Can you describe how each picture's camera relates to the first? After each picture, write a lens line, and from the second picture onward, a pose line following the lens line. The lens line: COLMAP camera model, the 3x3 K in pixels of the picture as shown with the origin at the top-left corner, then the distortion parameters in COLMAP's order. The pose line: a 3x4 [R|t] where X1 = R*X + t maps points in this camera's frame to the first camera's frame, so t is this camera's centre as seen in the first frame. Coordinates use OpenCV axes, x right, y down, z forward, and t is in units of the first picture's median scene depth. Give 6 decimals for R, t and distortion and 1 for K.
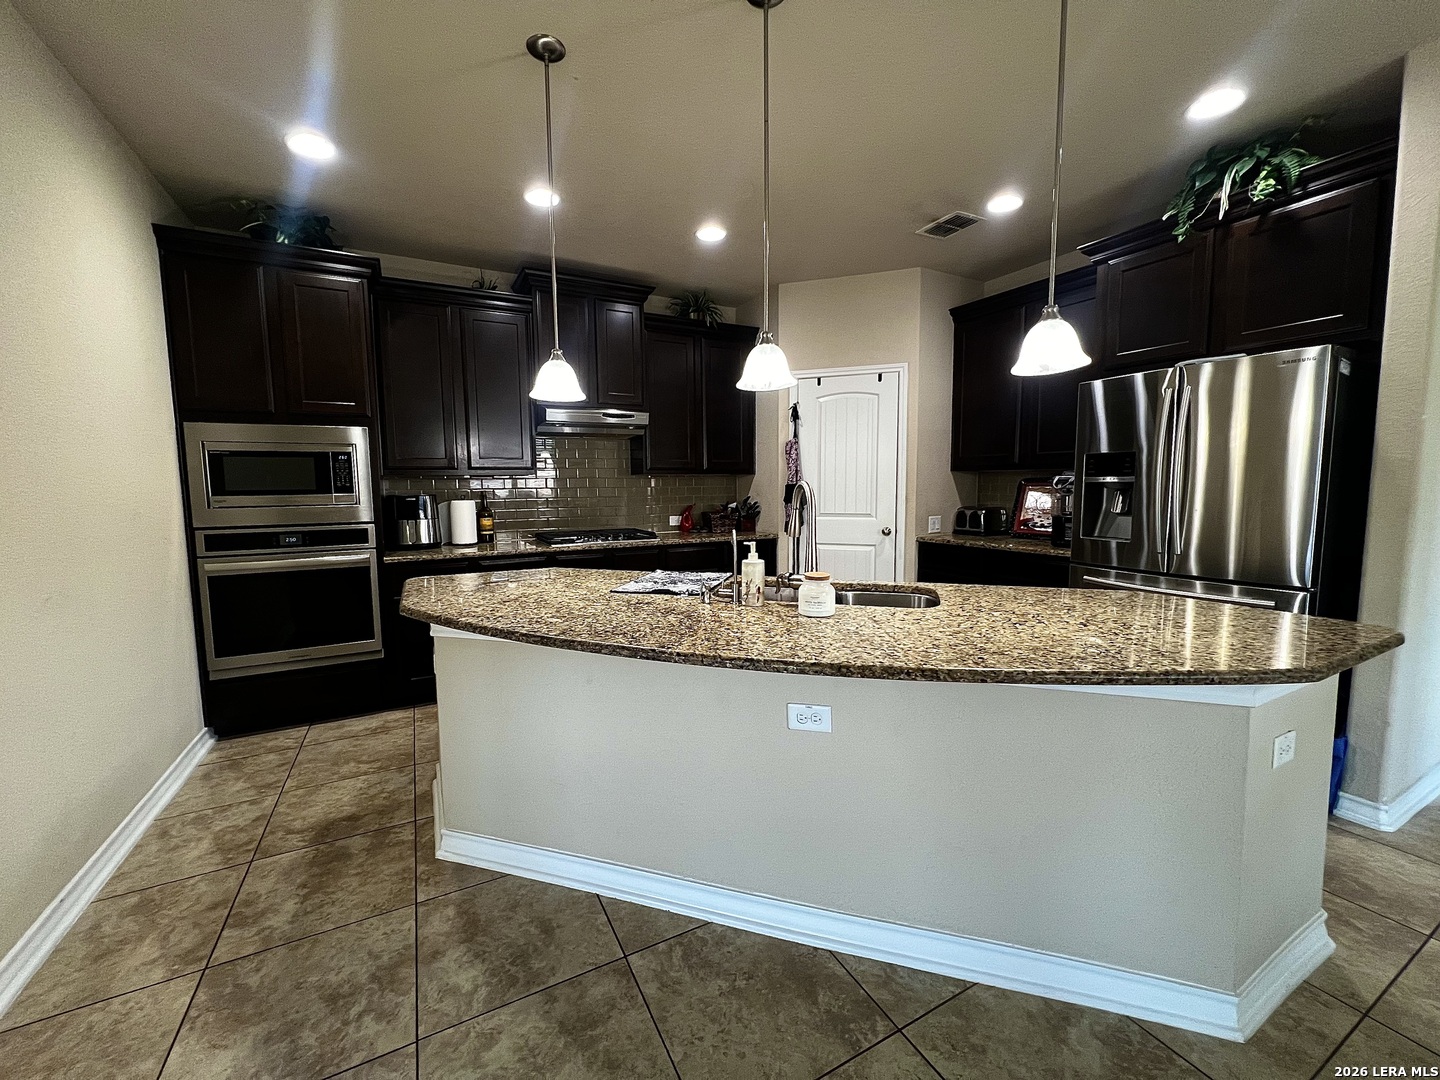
lens RADIAL K [[573.1, 0, 715.9], [0, 573.1, 535.8], [0, 0, 1]] dist [-0.006730, 0.001381]
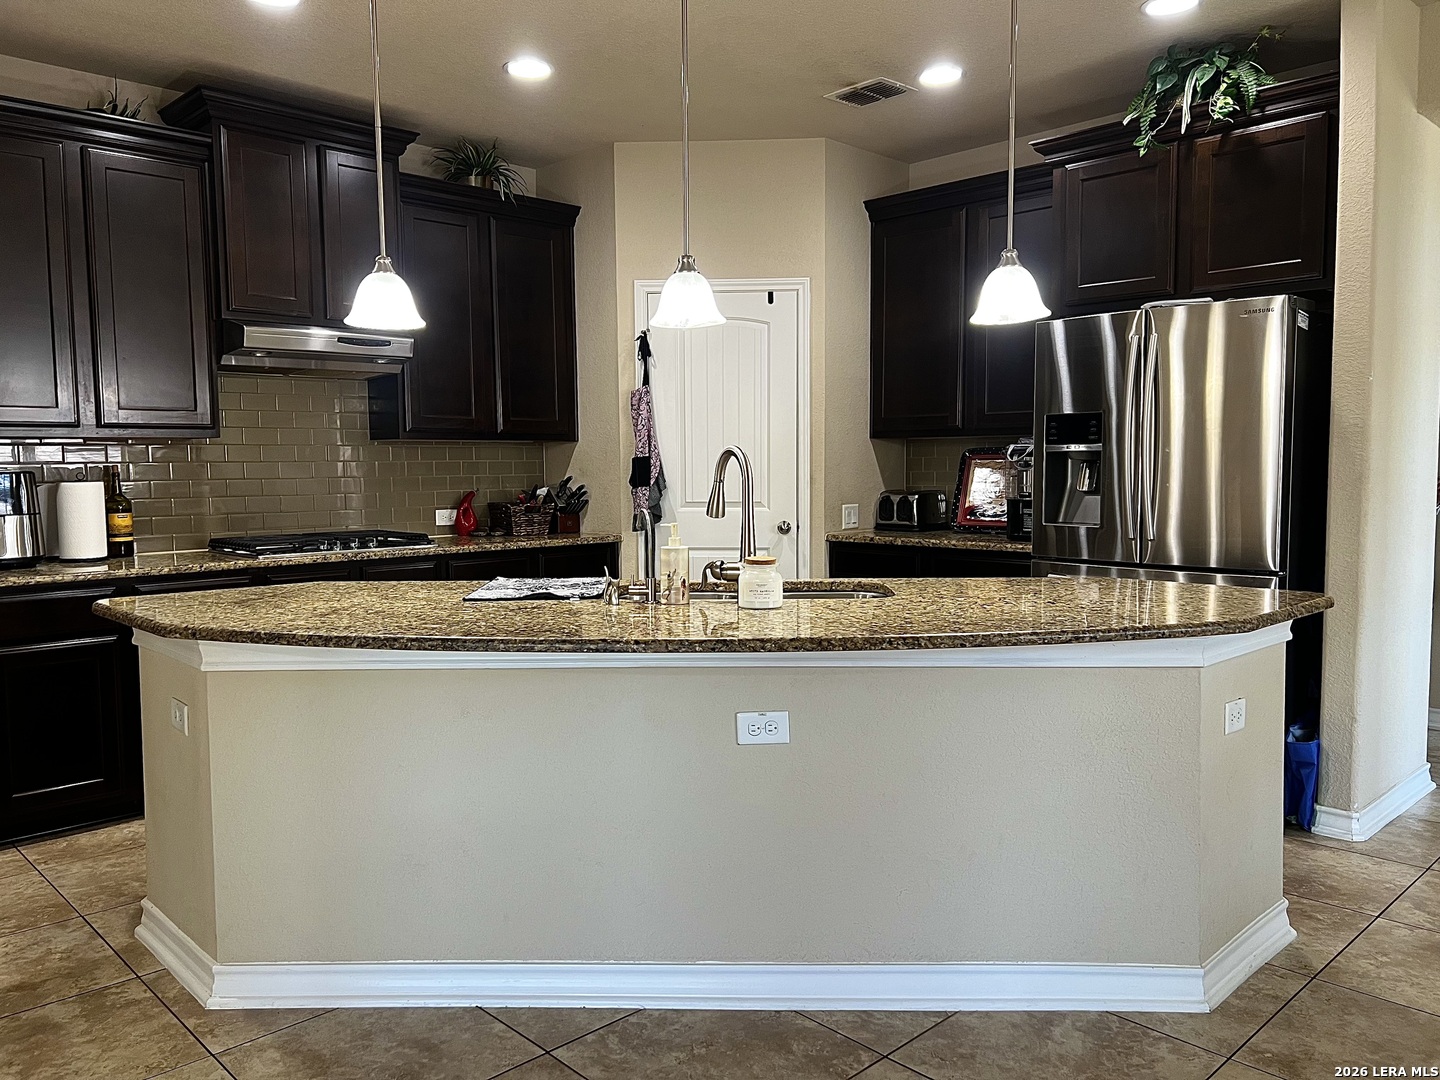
lens RADIAL K [[1087.6, 0, 717.6], [0, 1087.6, 541.9], [0, 0, 1]] dist [0.028314, -0.023203]
pose [[0.960471, -0.018736, 0.277750, -0.234823], [0.024399, 0.999559, -0.016945, 0.051810], [-0.277310, 0.023053, 0.960504, -0.353582]]
